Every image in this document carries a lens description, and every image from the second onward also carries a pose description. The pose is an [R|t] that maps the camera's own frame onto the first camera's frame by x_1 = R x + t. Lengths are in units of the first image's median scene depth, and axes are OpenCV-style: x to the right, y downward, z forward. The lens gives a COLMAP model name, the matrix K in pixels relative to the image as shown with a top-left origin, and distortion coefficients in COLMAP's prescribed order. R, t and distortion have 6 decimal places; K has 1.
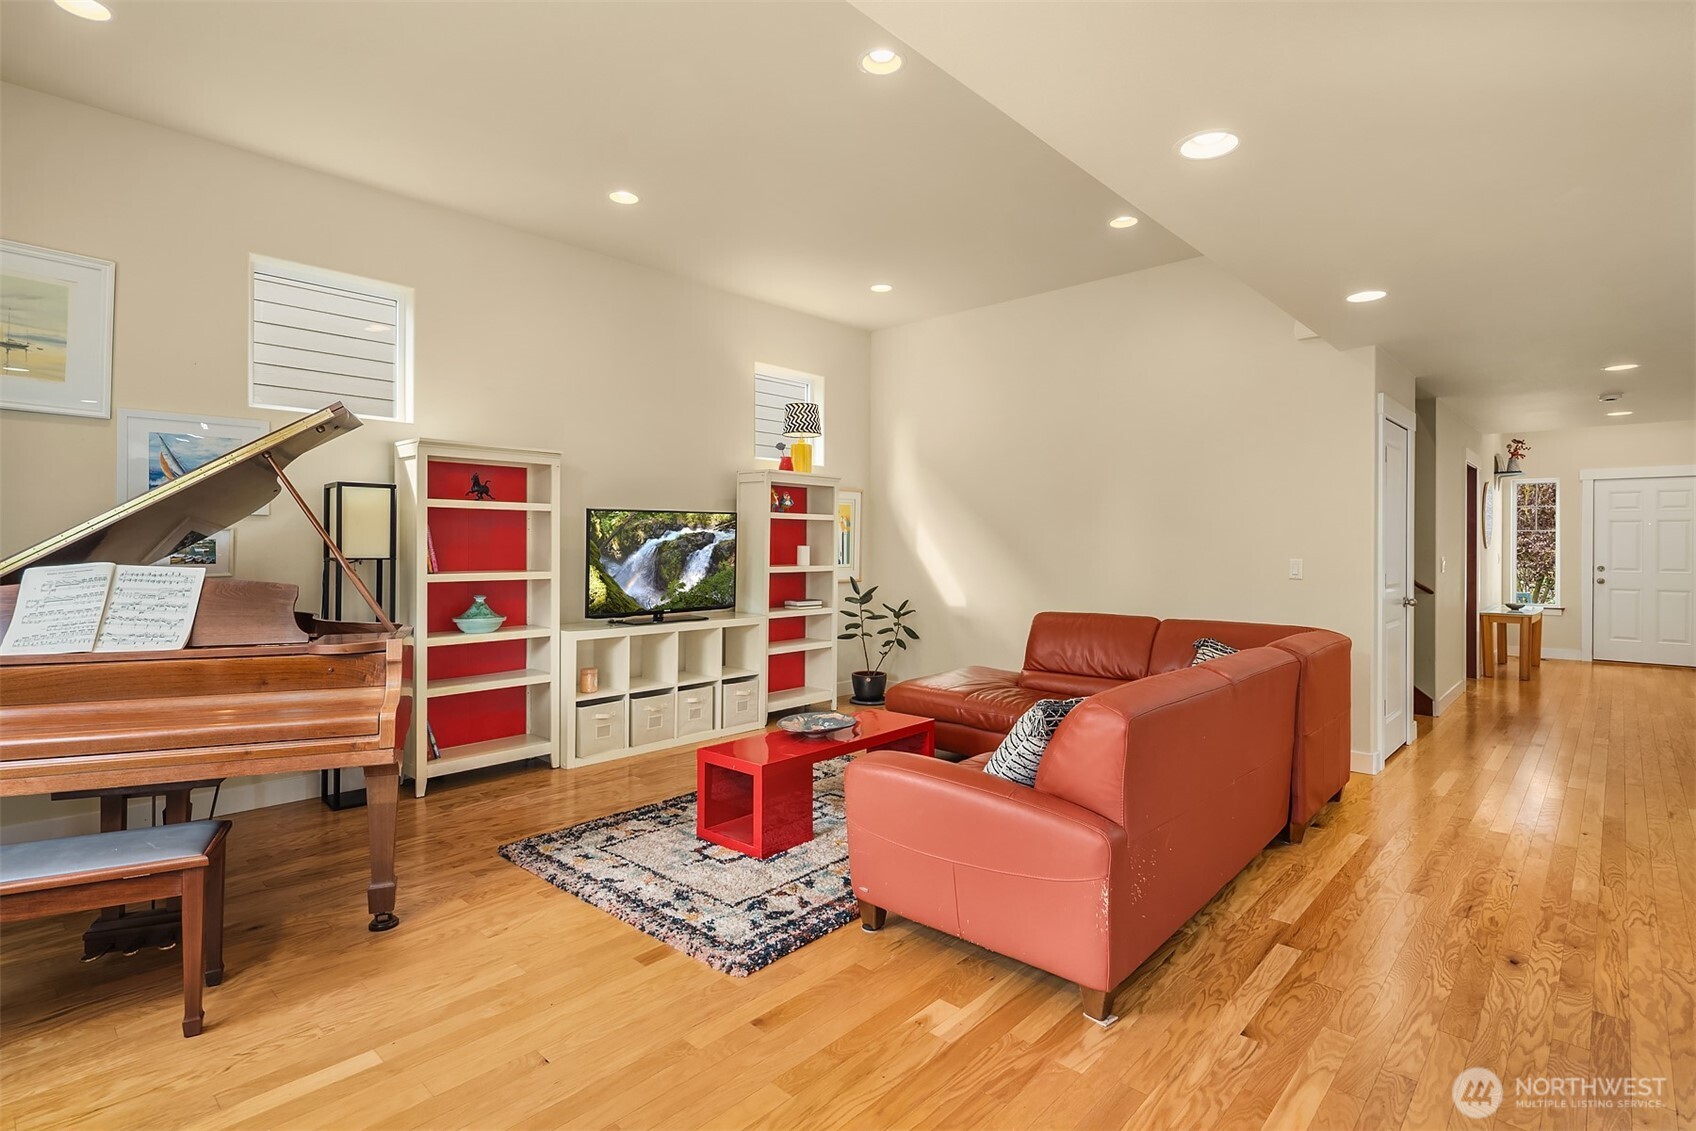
lens RADIAL K [[817.8, 0, 850.5], [0, 817.8, 566.4], [0, 0, 1]] dist [0.011715, -0.005922]
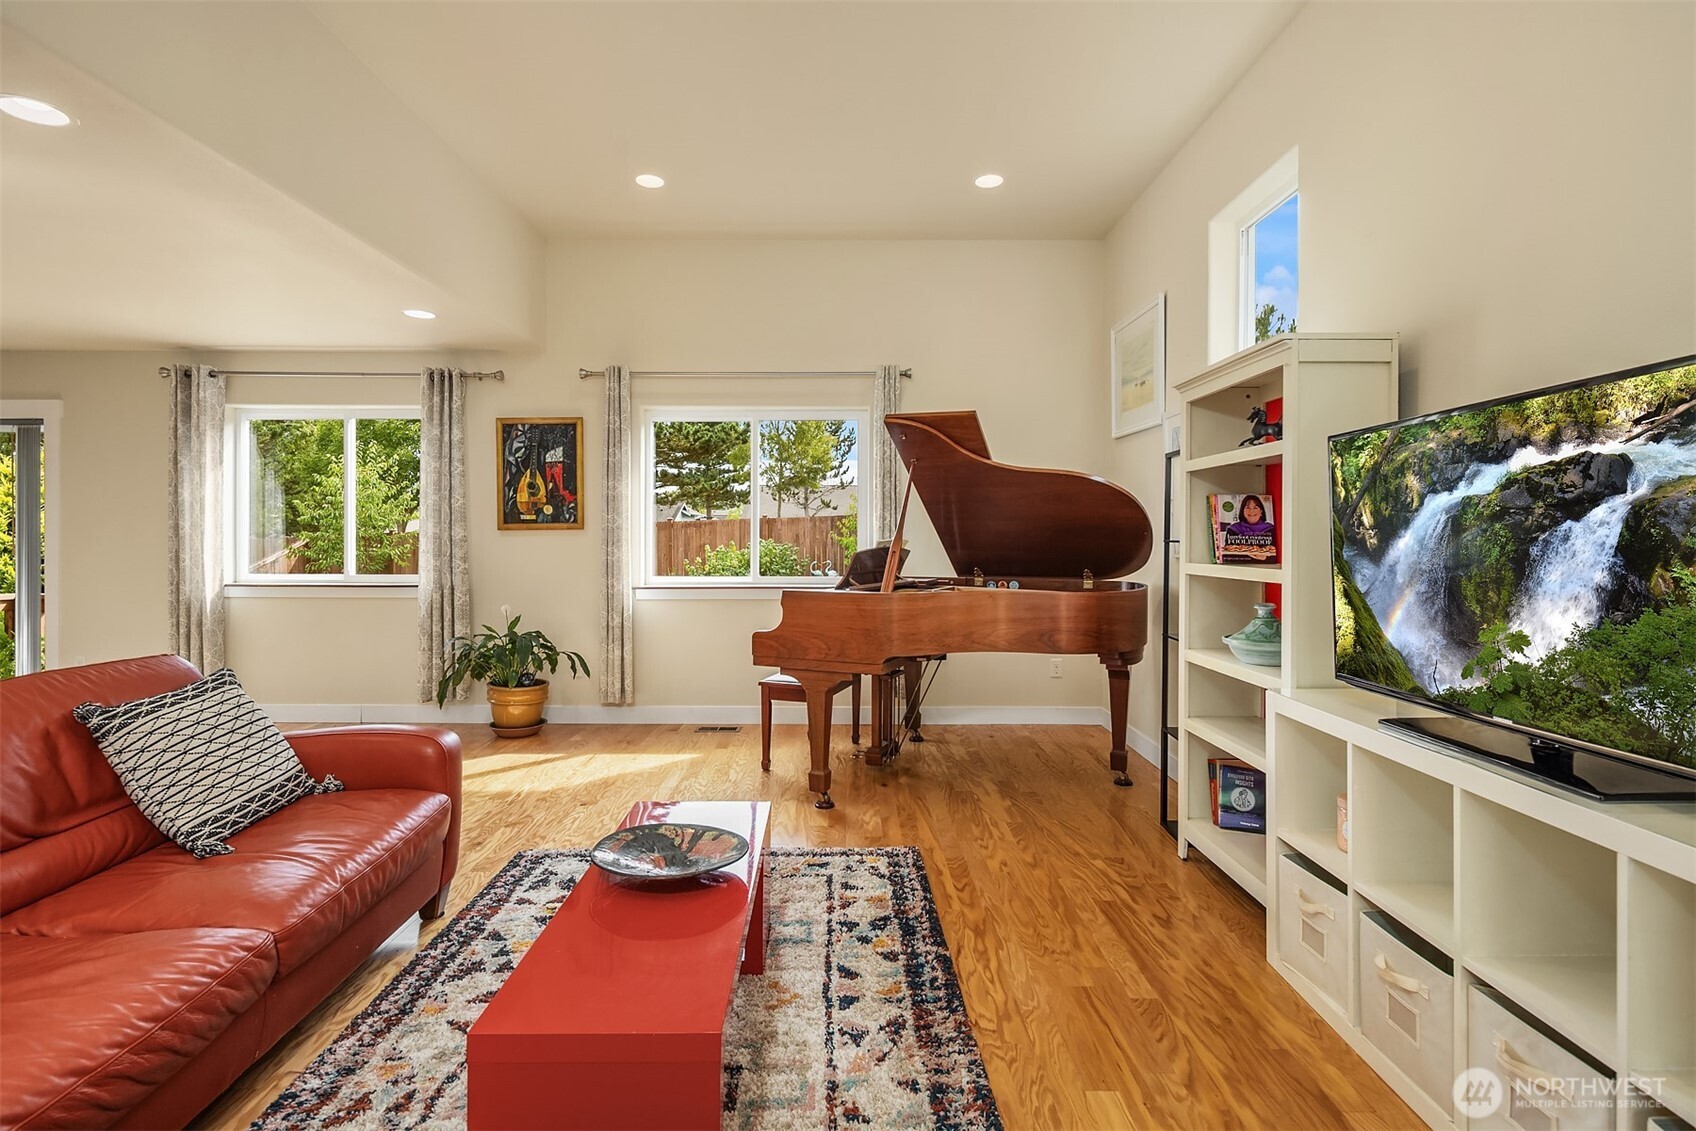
lens RADIAL K [[817.8, 0, 839.6], [0, 817.8, 535.4], [0, 0, 1]] dist [0.011715, -0.005922]
pose [[-0.735751, -0.007979, -0.677206, 0.180651], [-0.023786, 0.999618, 0.014065, -0.015253], [0.676835, 0.026456, -0.735659, 1.101833]]
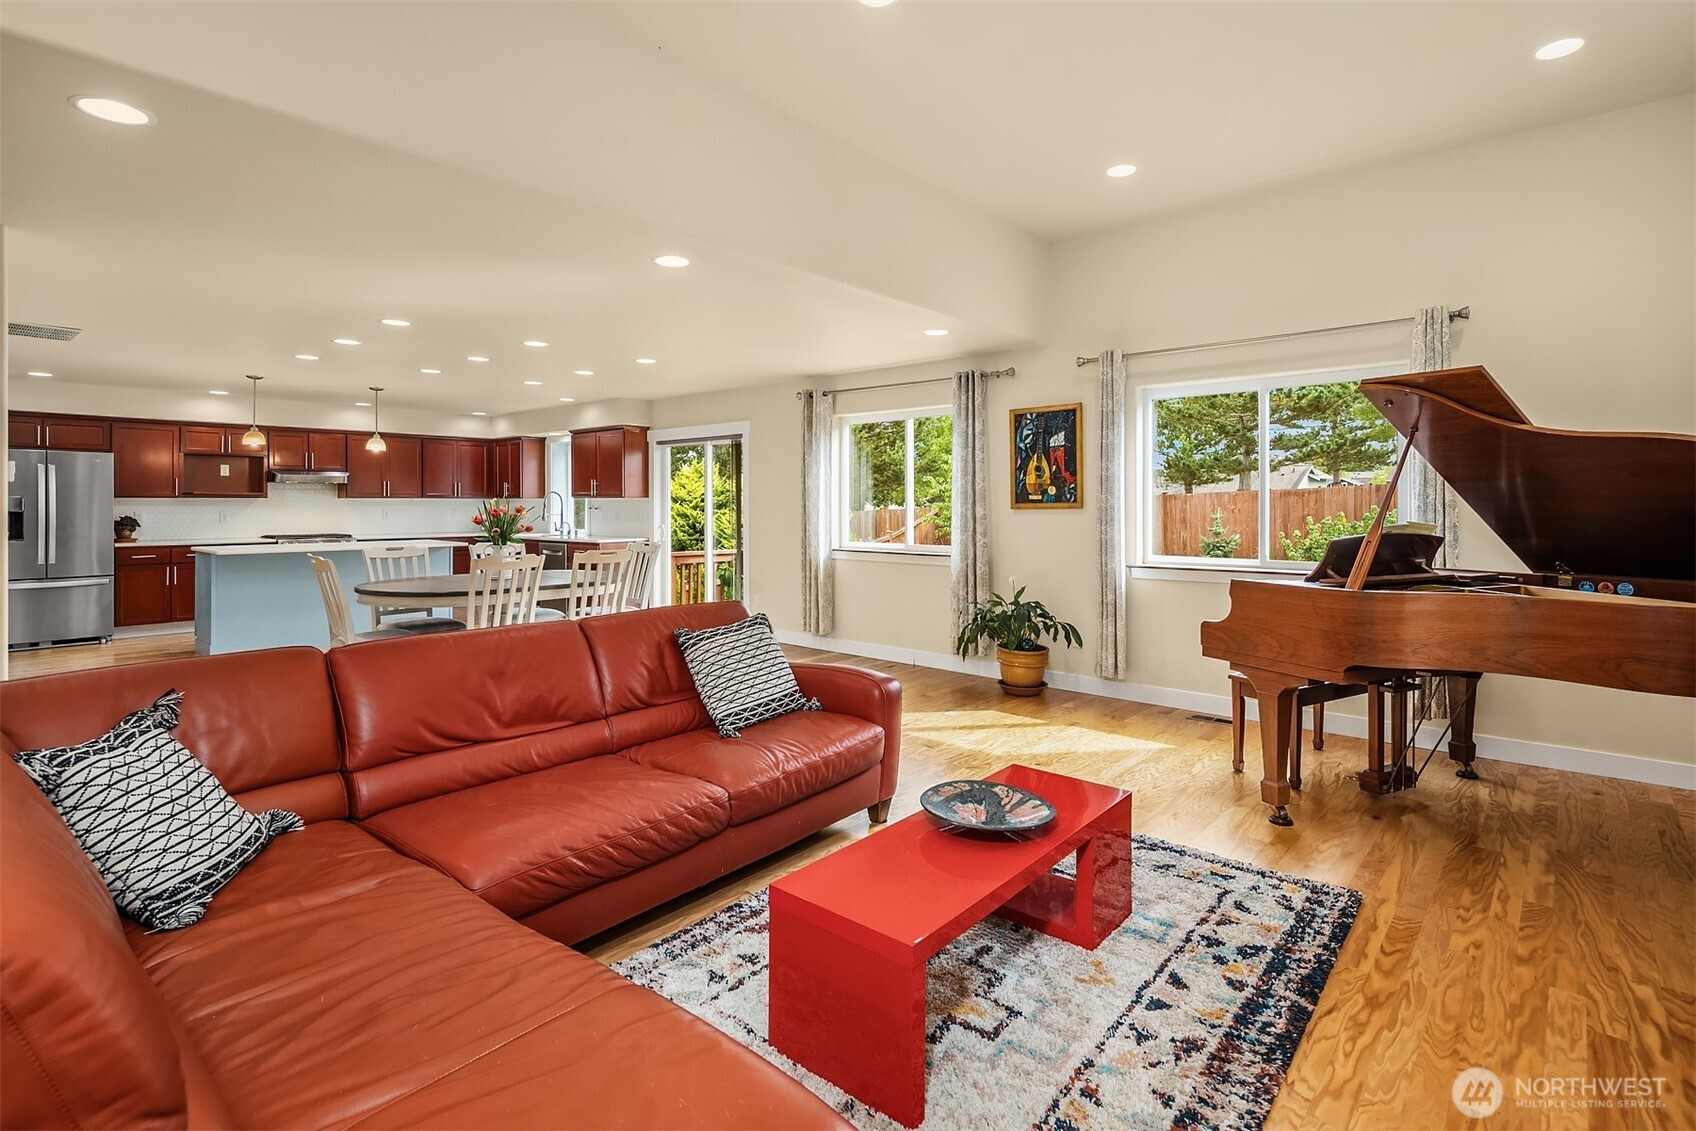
lens RADIAL K [[817.8, 0, 839.6], [0, 817.8, 495.2], [0, 0, 1]] dist [0.011715, -0.005922]
pose [[-0.999700, -0.003560, -0.024230, 0.062585], [-0.003943, 0.999867, 0.015796, -0.035201], [0.024171, 0.015887, -0.999582, 1.210698]]
